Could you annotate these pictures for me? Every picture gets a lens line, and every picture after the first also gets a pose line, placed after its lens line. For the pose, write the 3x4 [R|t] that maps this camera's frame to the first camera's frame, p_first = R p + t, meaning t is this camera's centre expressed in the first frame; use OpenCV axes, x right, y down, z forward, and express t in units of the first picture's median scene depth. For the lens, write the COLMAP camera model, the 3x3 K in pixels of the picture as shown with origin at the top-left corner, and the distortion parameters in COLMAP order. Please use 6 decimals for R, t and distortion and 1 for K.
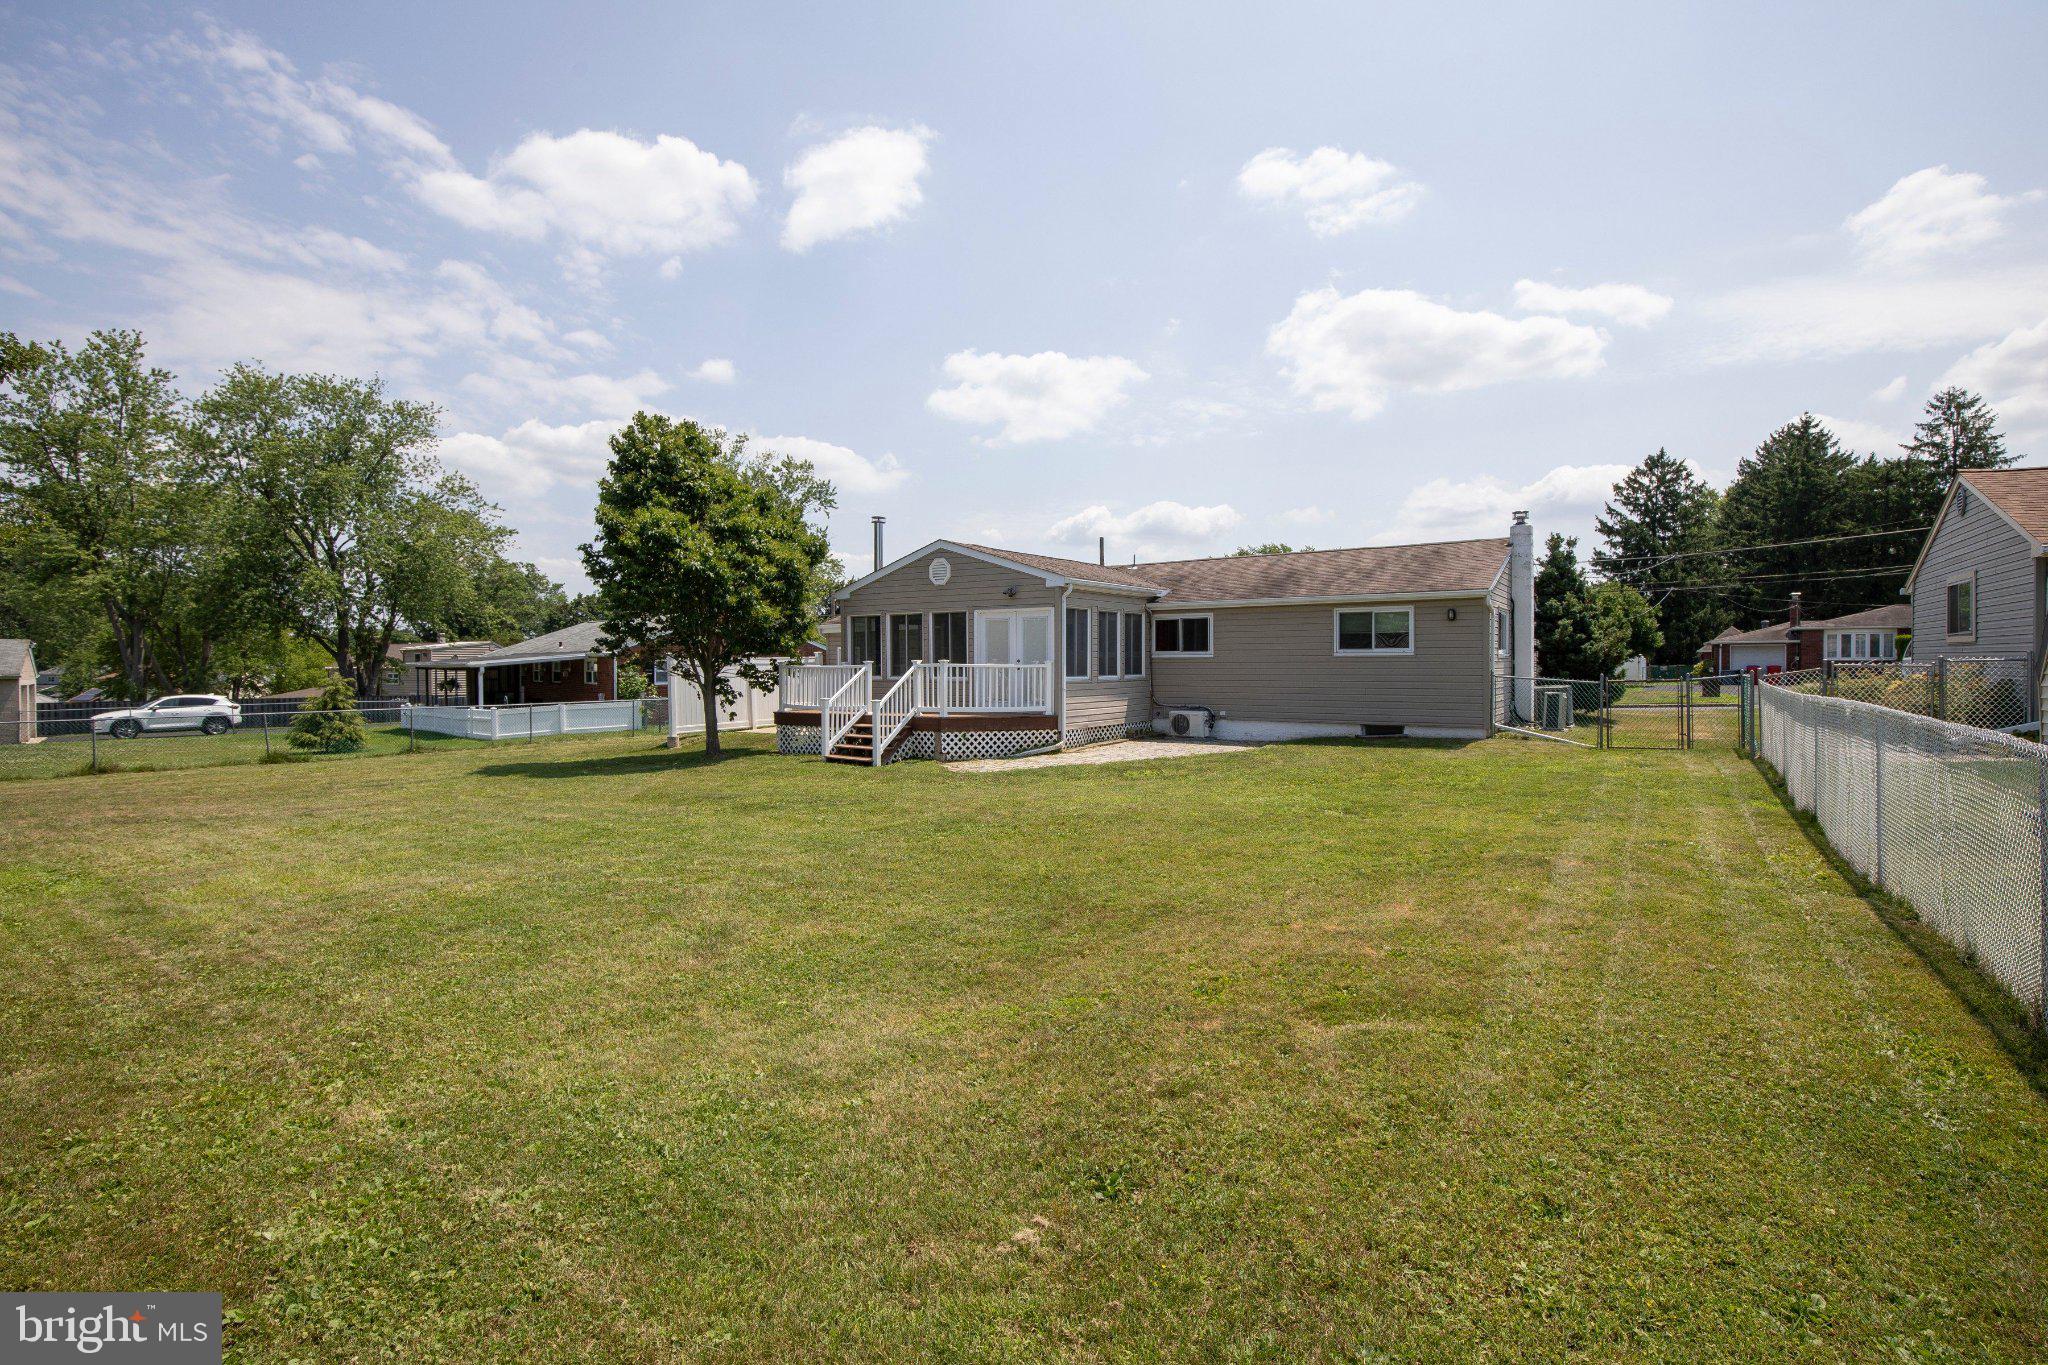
lens RADIAL K [[938.1, 0, 1031.7], [0, 938.1, 675.2], [0, 0, 1]] dist [-0.030692, 0.000424]
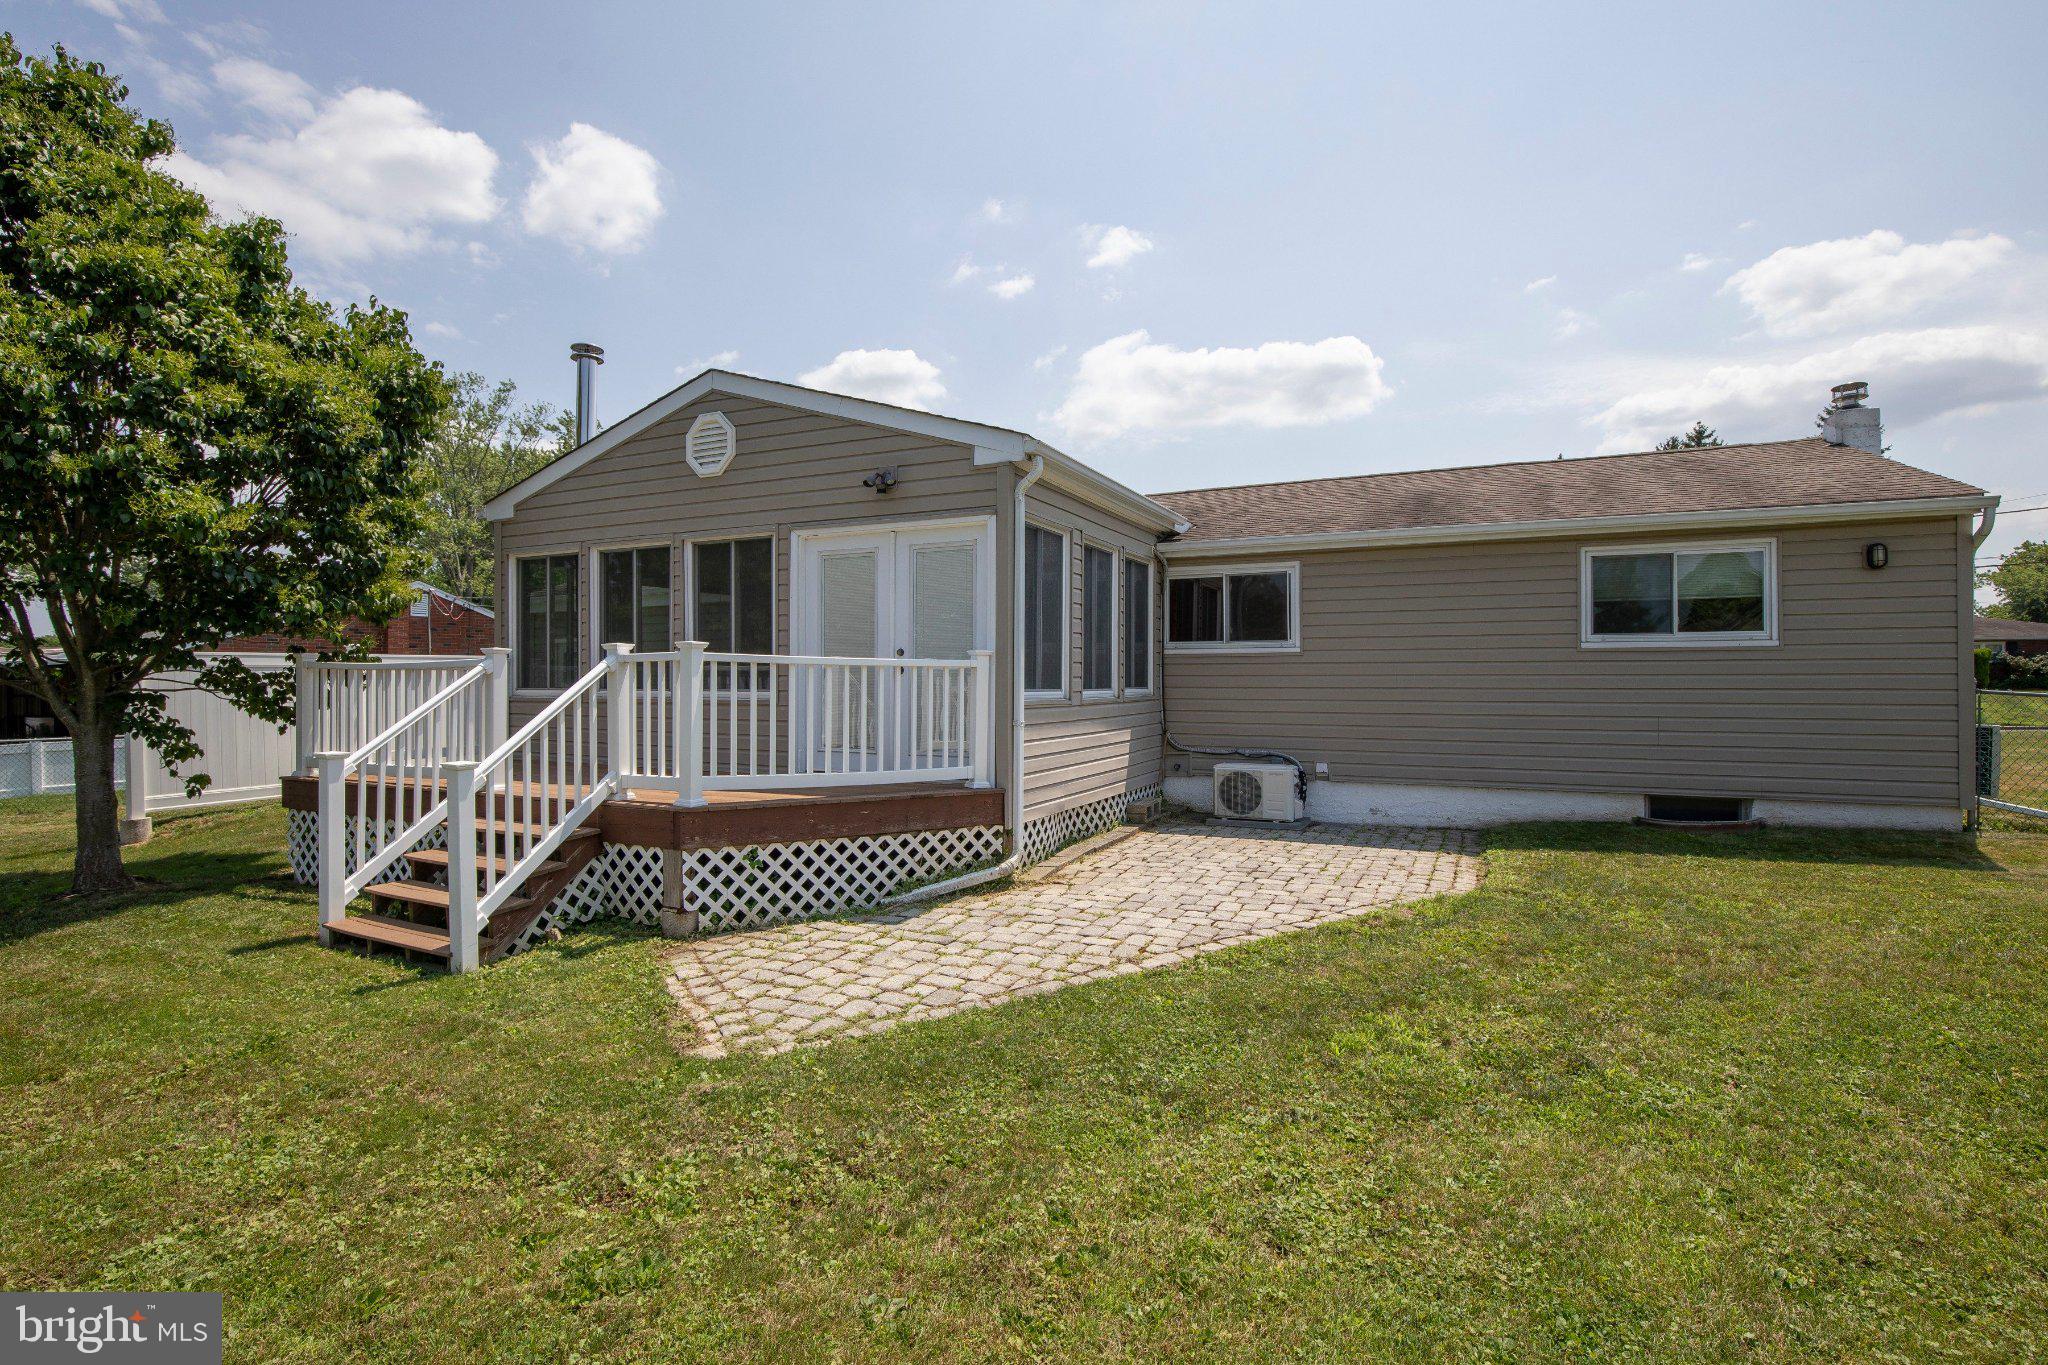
lens RADIAL K [[938.1, 0, 1031.7], [0, 938.1, 675.2], [0, 0, 1]] dist [-0.030692, 0.000424]
pose [[0.987251, 0.005492, 0.159074, -0.021731], [-0.002474, 0.999813, -0.019160, 0.002311], [-0.159149, 0.018522, 0.987081, 0.566454]]
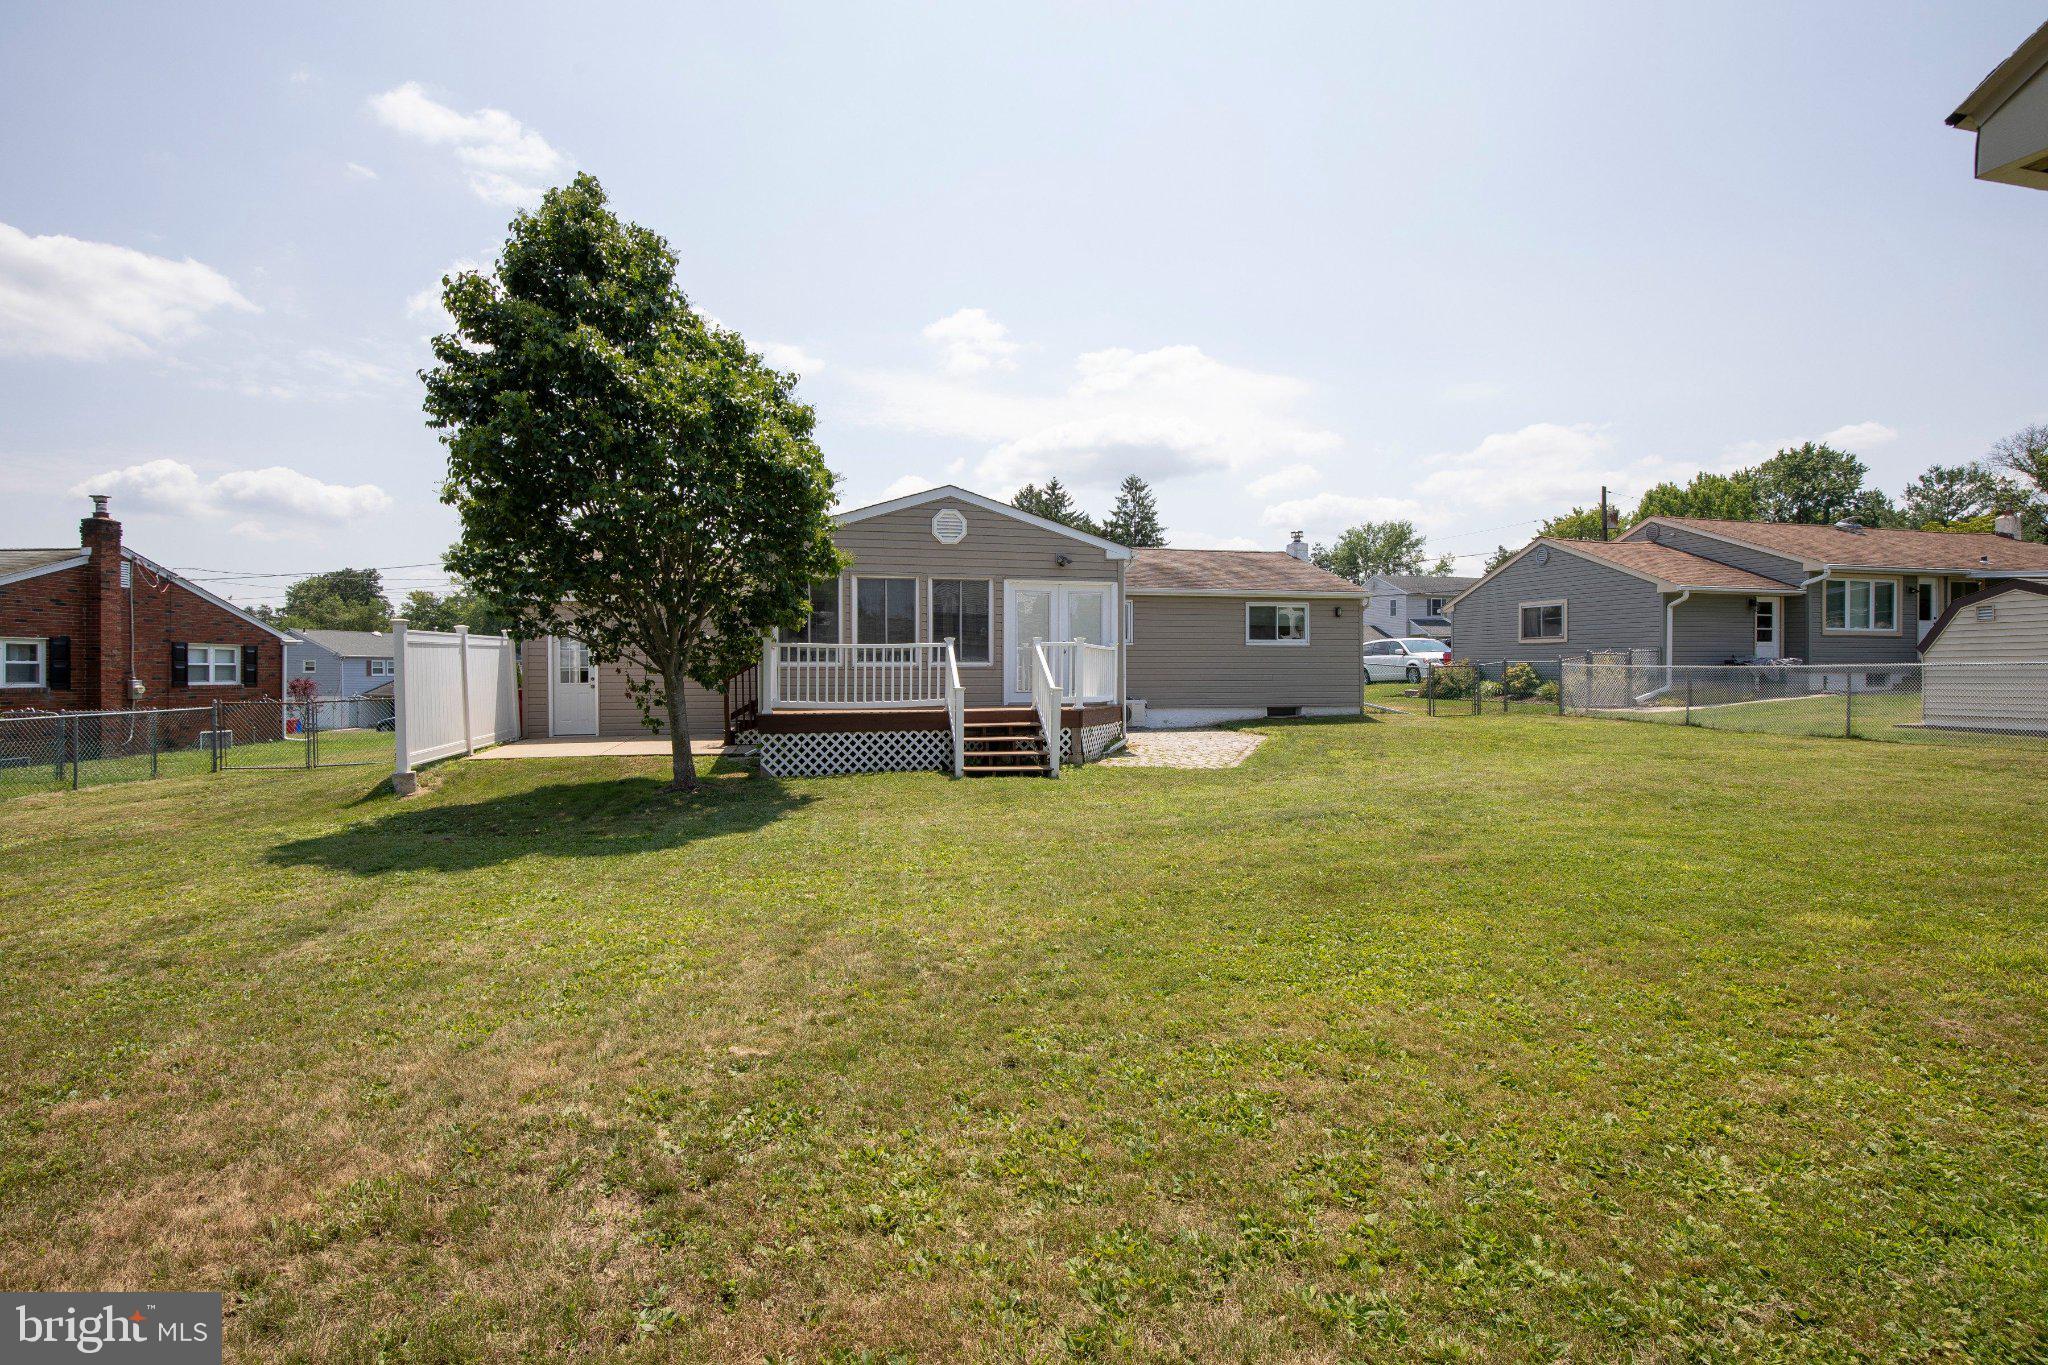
lens RADIAL K [[932.5, 0, 1024.0], [0, 932.5, 682.5], [0, 0, 1]] dist [-0.029616, 0.000521]
pose [[0.679862, -0.008108, 0.733295, -0.629808], [0.008324, 0.999960, 0.003339, 0.016753], [-0.733293, 0.003834, 0.679902, 0.436781]]
